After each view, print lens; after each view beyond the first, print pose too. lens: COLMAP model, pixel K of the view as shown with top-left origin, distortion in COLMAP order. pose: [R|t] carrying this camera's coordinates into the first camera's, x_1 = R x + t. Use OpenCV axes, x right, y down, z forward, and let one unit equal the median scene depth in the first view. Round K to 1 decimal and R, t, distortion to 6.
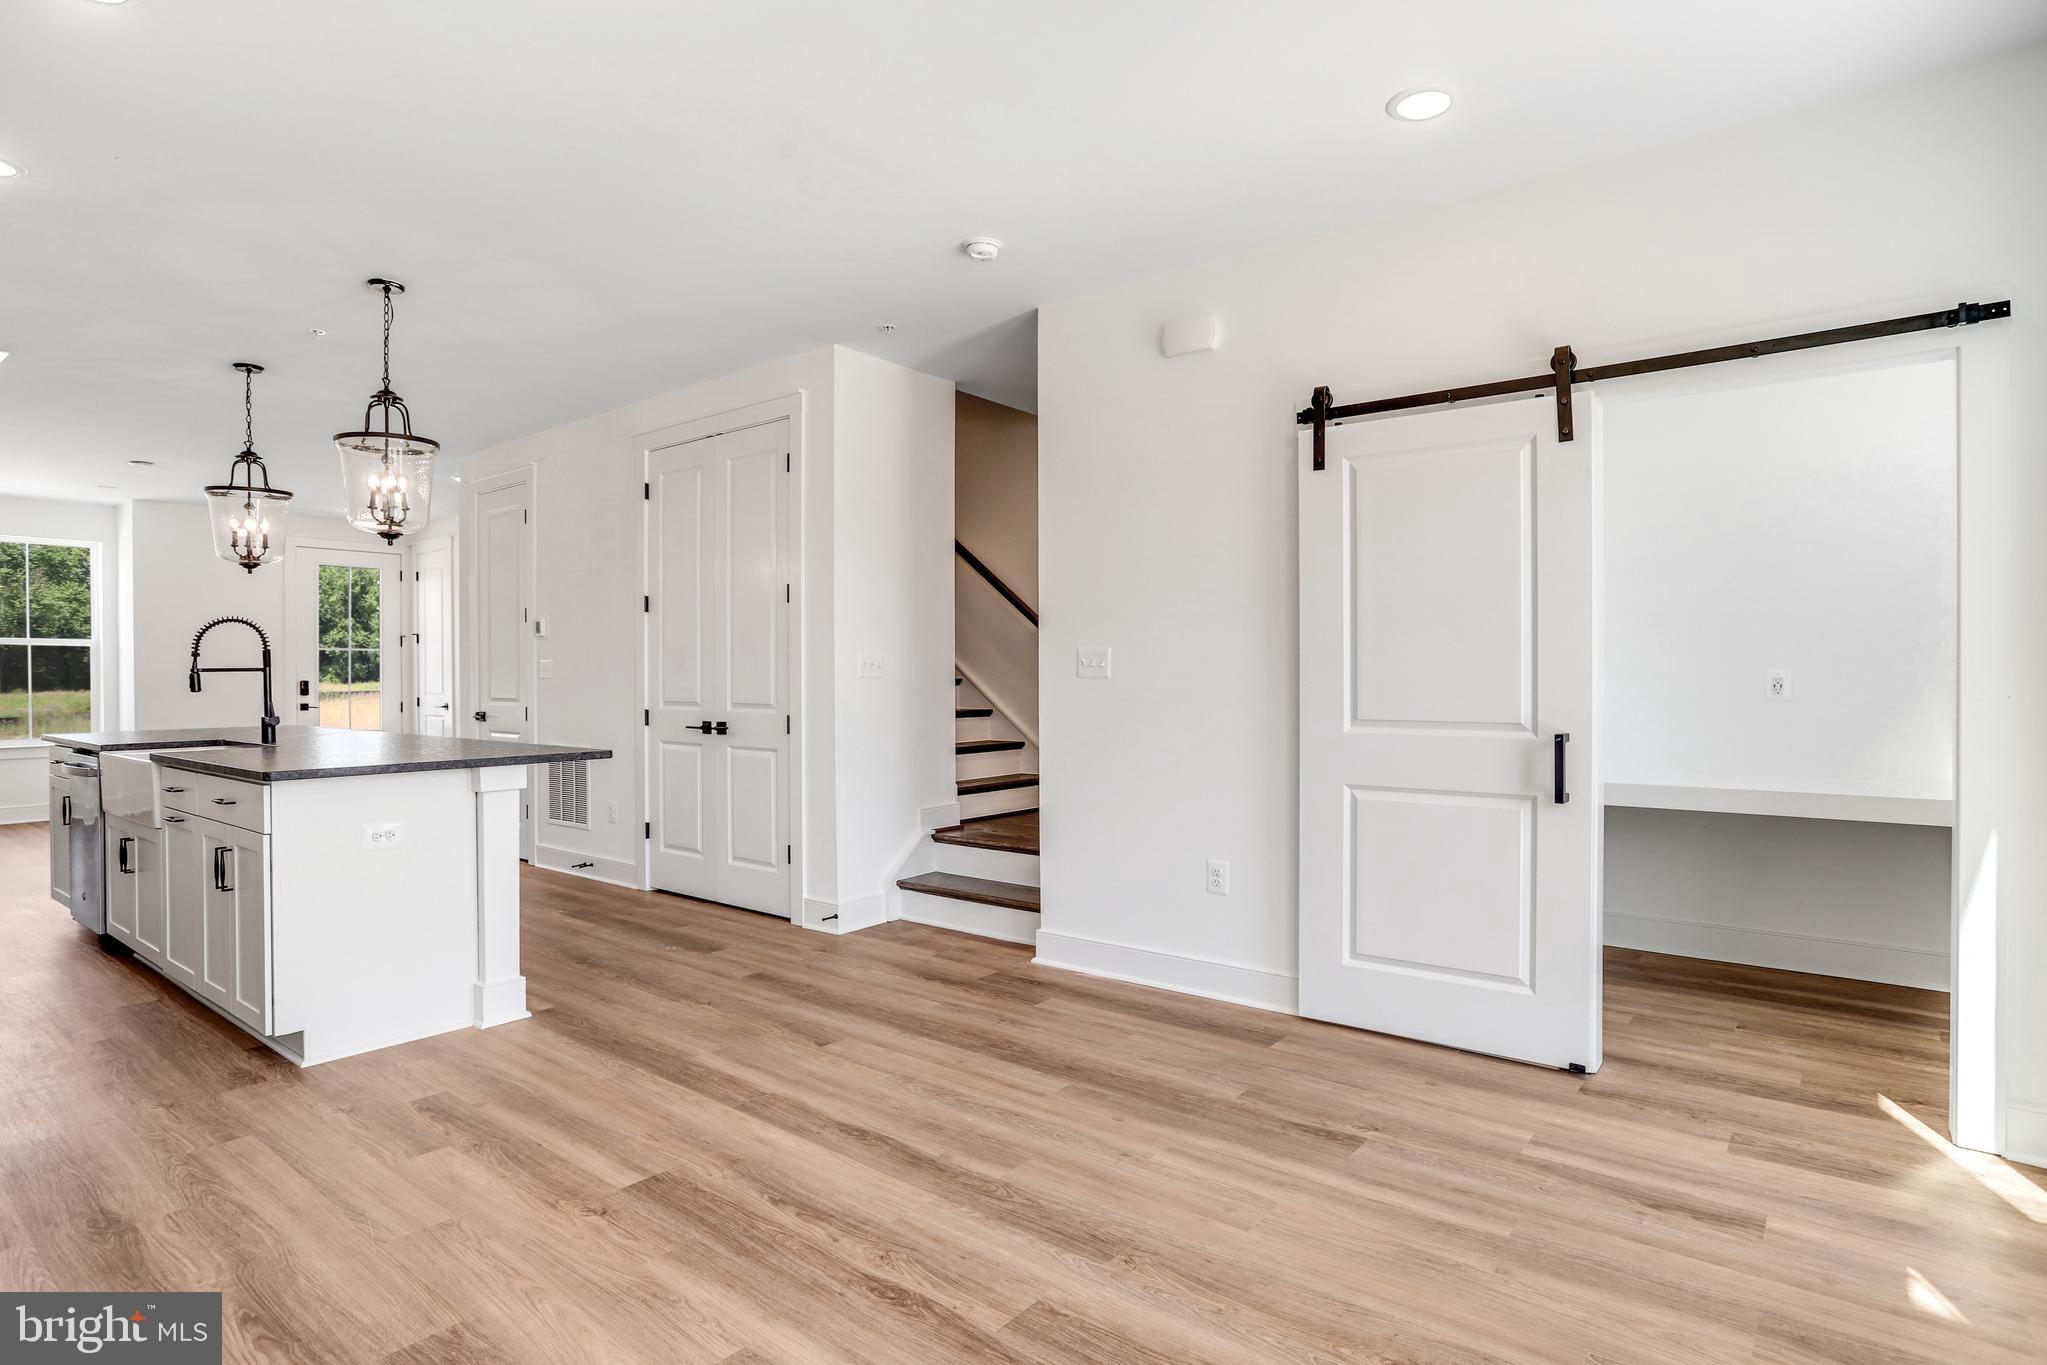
lens RADIAL K [[1095.3, 0, 1073.9], [0, 1095.3, 676.3], [0, 0, 1]] dist [-0.059741, 0.039156]
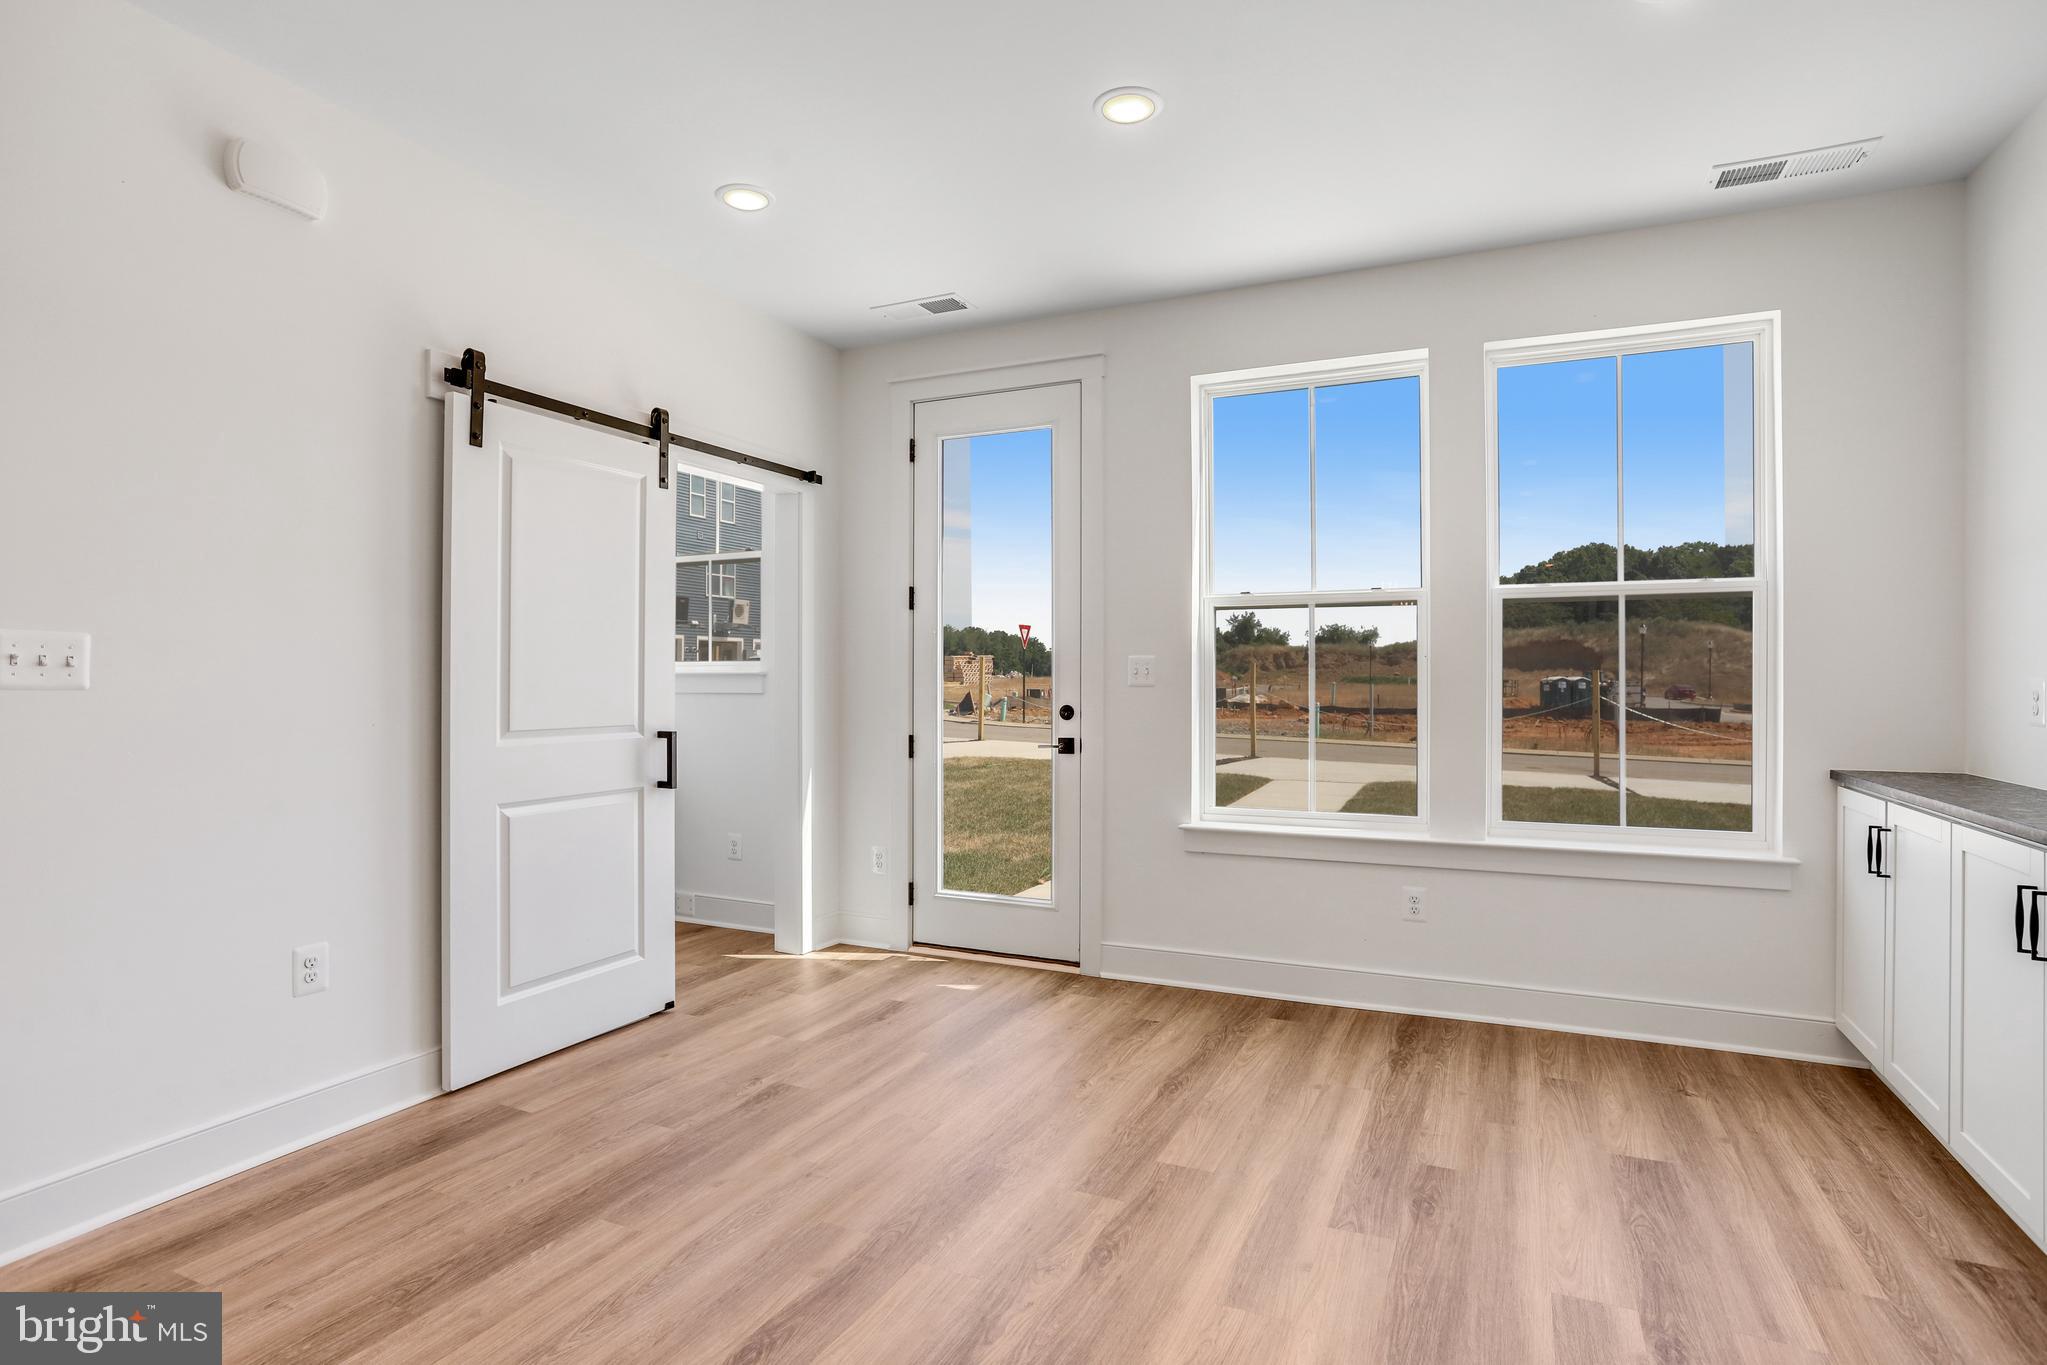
lens RADIAL K [[1104.4, 0, 1019.5], [0, 1104.4, 646.0], [0, 0, 1]] dist [-0.073086, 0.036147]
pose [[-0.236373, 0.029409, 0.971217, -0.748693], [0.003320, 0.999560, -0.029459, -0.002723], [-0.971657, -0.003738, -0.236367, 0.820869]]
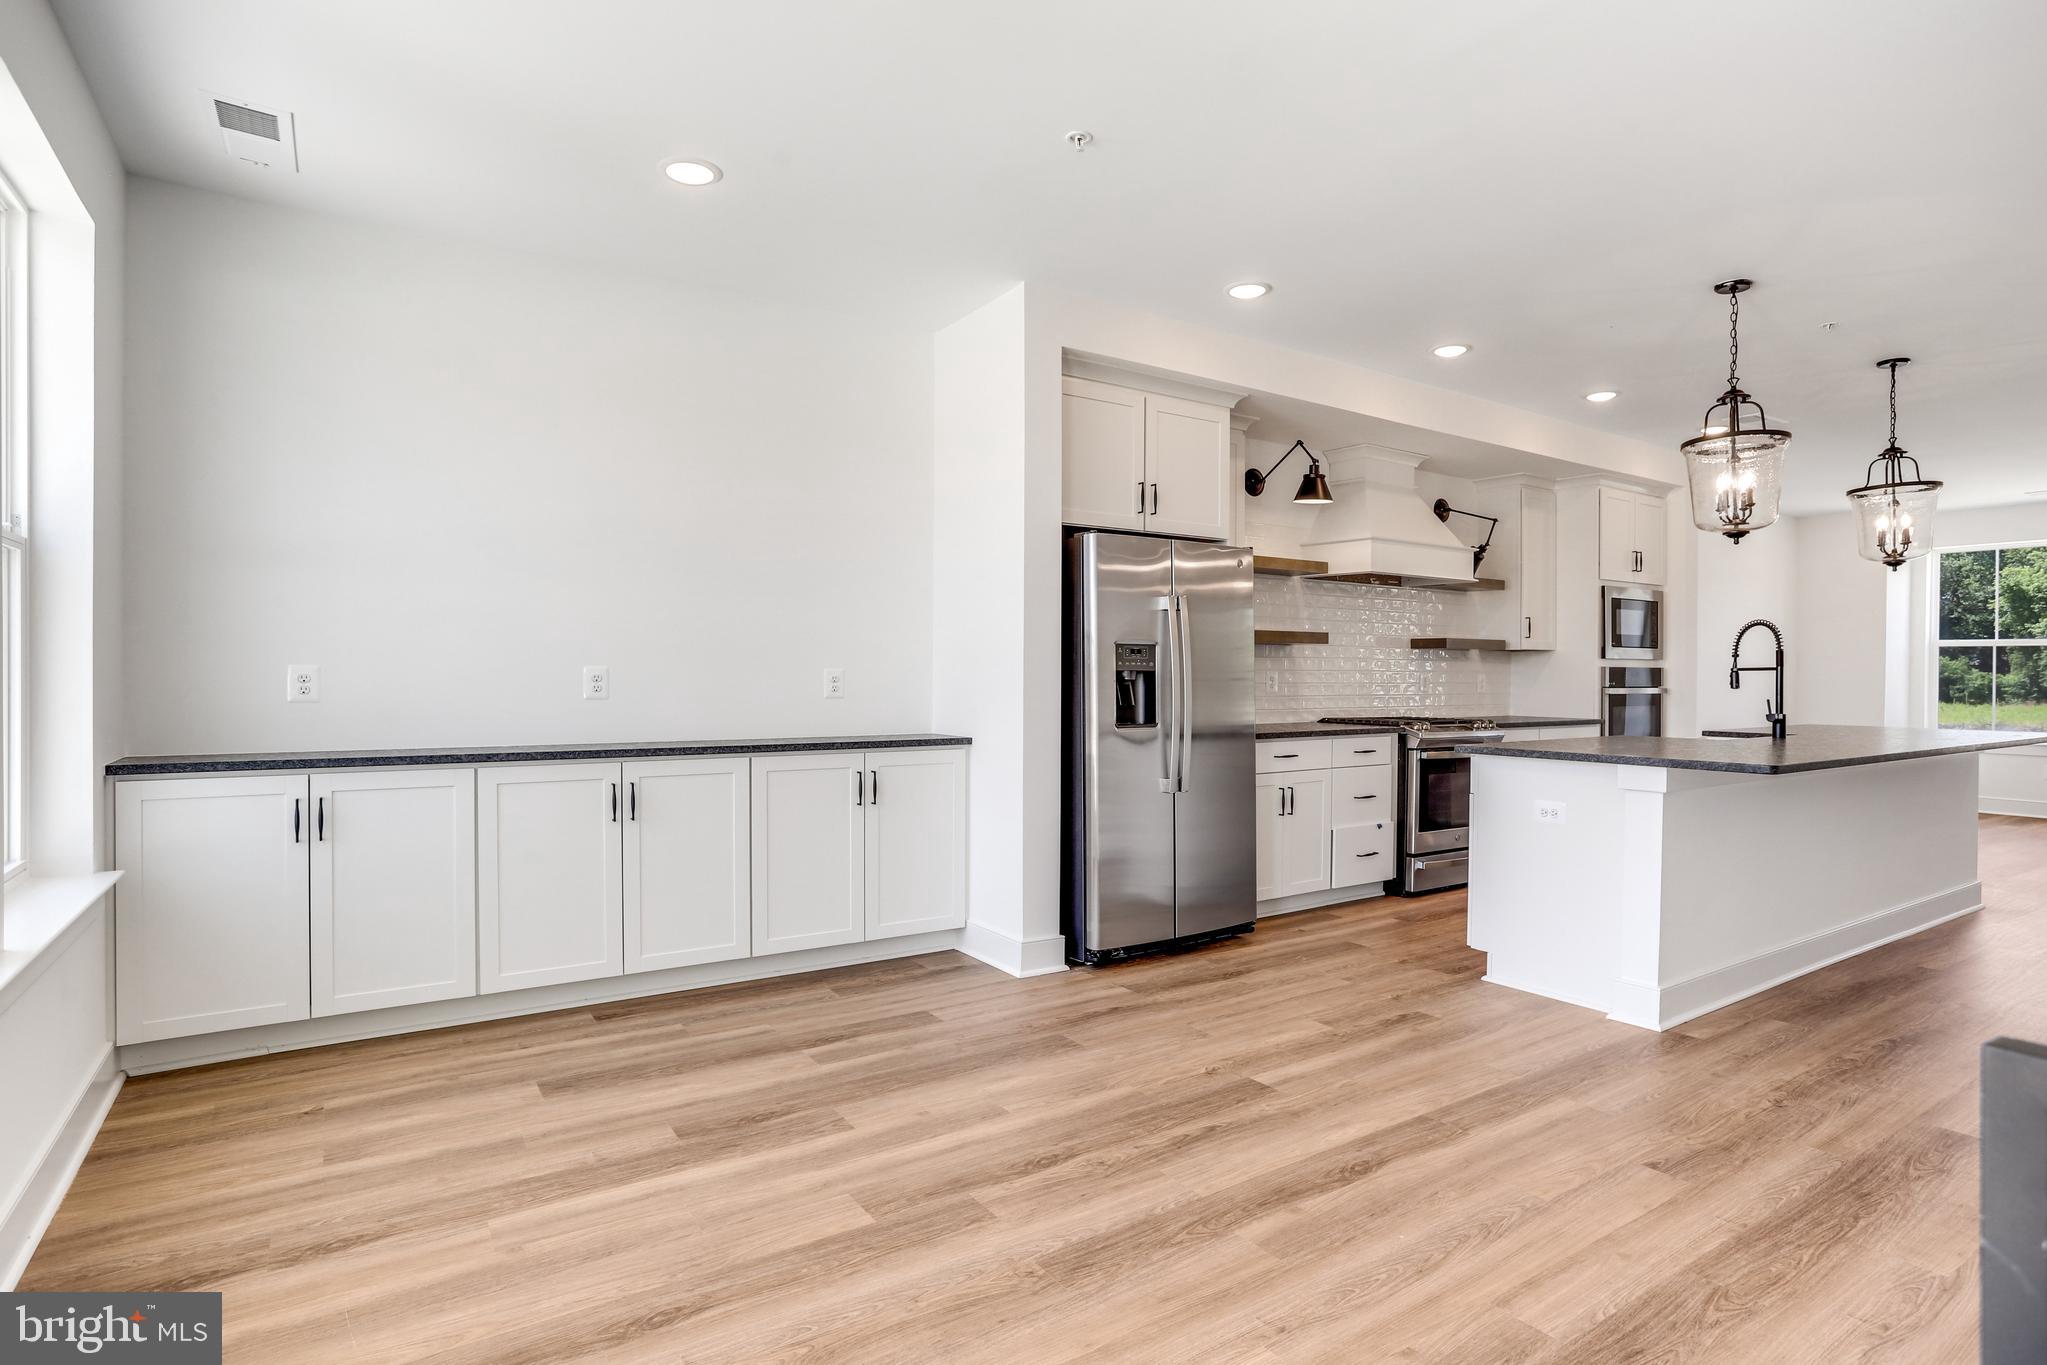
lens RADIAL K [[1004.8, 0, 959.7], [0, 1004.8, 683.9], [0, 0, 1]] dist [-0.062068, 0.026369]
pose [[-0.360536, 0.012780, -0.932658, 0.575726], [-0.006694, 0.999845, 0.016288, -0.002274], [0.932721, 0.012116, -0.360395, 0.806692]]
